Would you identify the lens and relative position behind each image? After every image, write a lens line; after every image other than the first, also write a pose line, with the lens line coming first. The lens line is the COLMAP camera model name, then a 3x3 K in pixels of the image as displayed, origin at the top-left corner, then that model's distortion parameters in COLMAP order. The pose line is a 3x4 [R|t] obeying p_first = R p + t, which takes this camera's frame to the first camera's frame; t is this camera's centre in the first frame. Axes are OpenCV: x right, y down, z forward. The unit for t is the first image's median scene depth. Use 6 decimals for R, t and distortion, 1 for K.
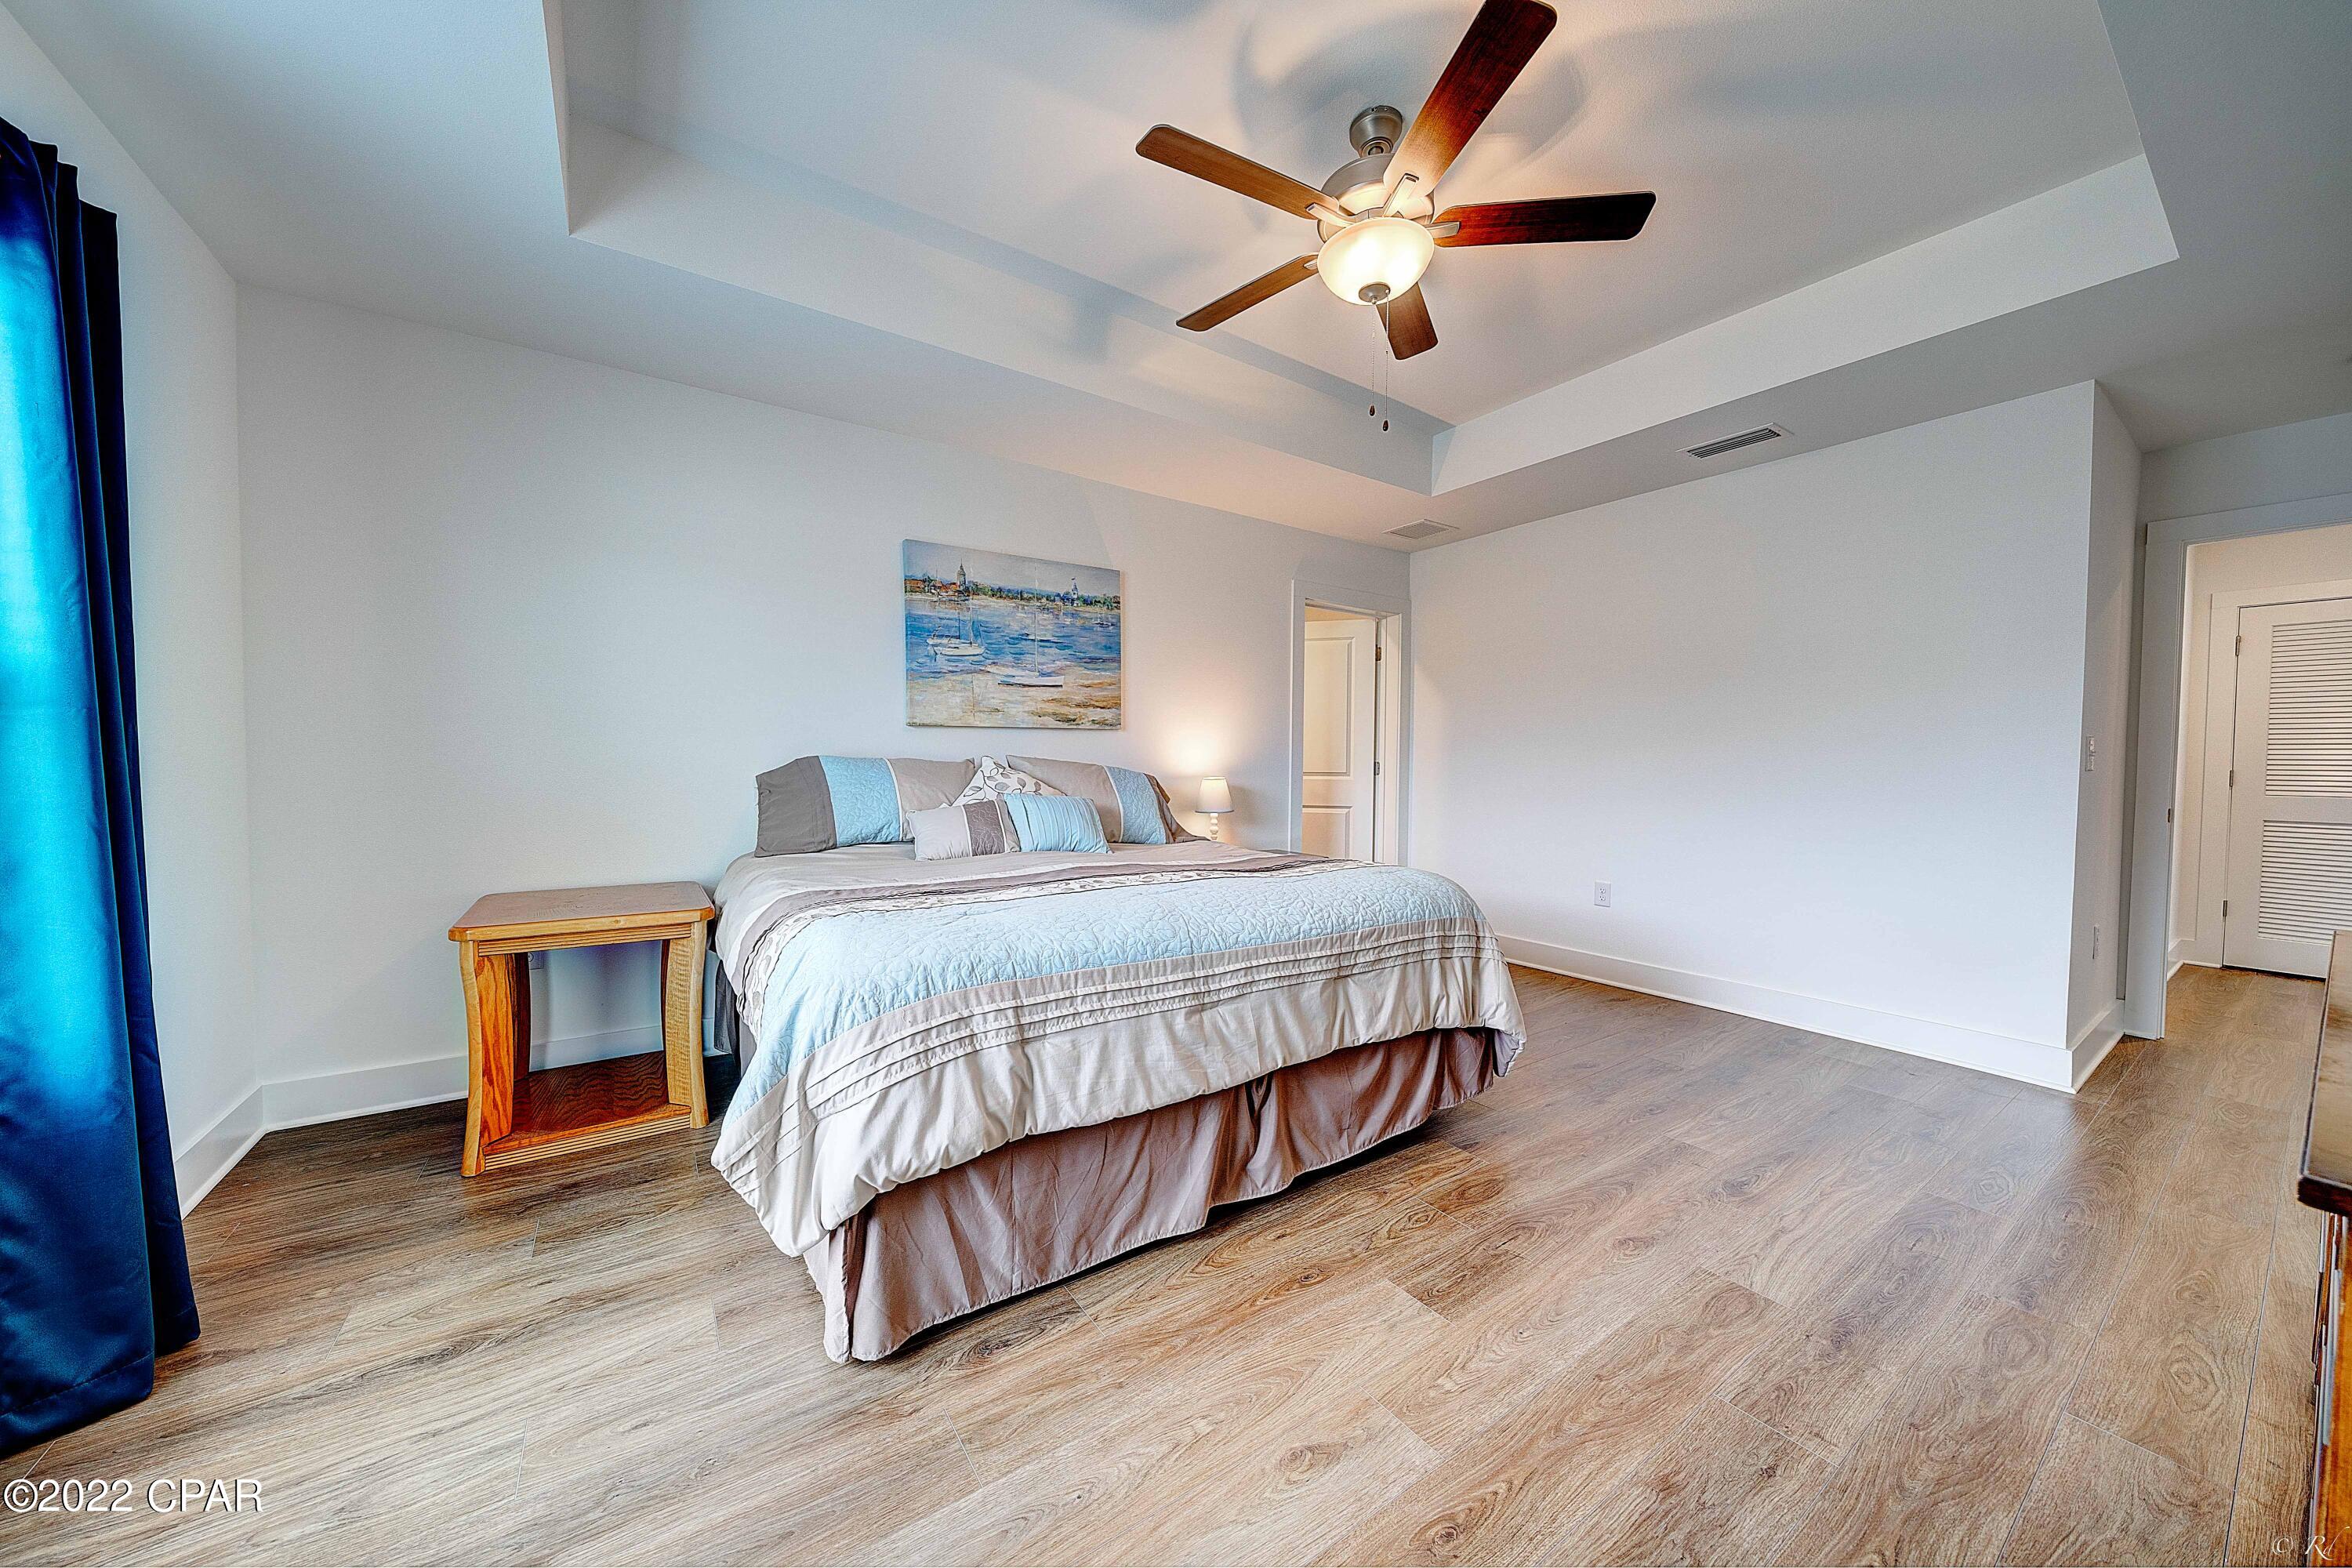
lens RADIAL K [[793.7, 0, 1165.3], [0, 793.7, 792.2], [0, 0, 1]] dist [-0.013274, -0.000025]
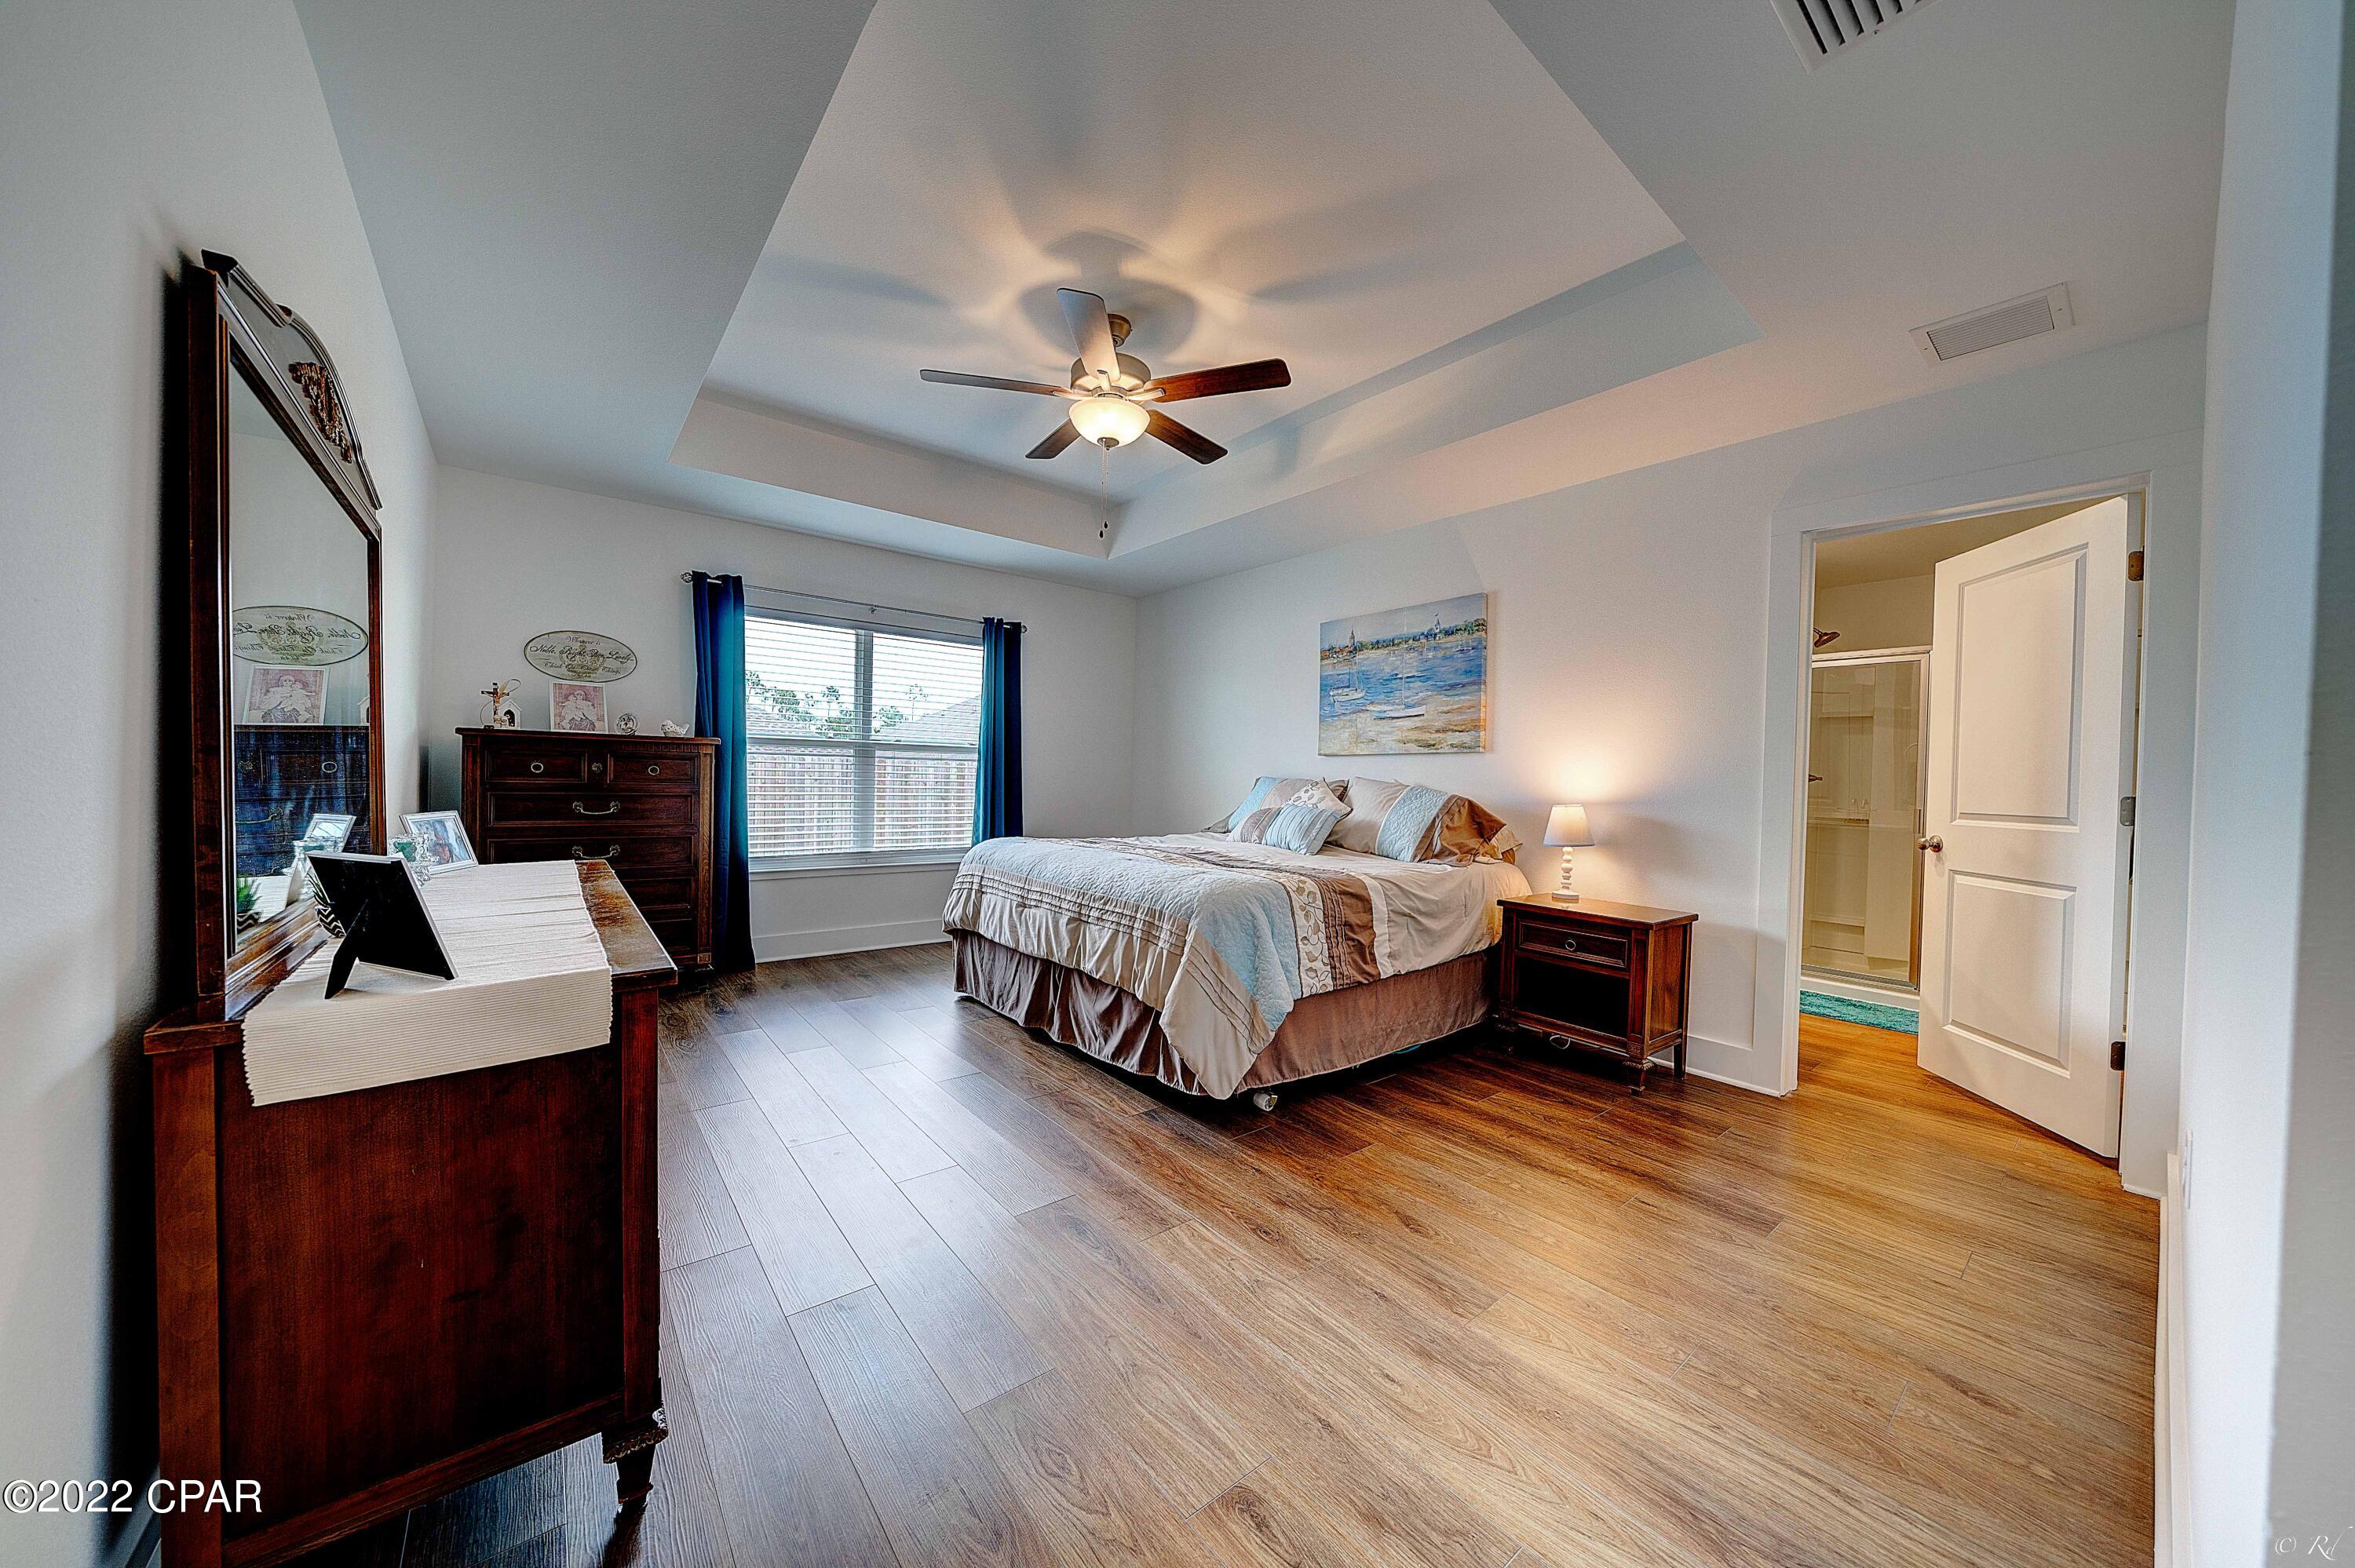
lens RADIAL K [[803.2, 0, 1177.5], [0, 803.2, 784.0], [0, 0, 1]] dist [-0.006402, 0.000041]
pose [[0.092030, 0.002009, -0.995754, 0.976018], [-0.061125, 0.998124, -0.003635, -0.013629], [0.993878, 0.061200, 0.091981, 0.581257]]
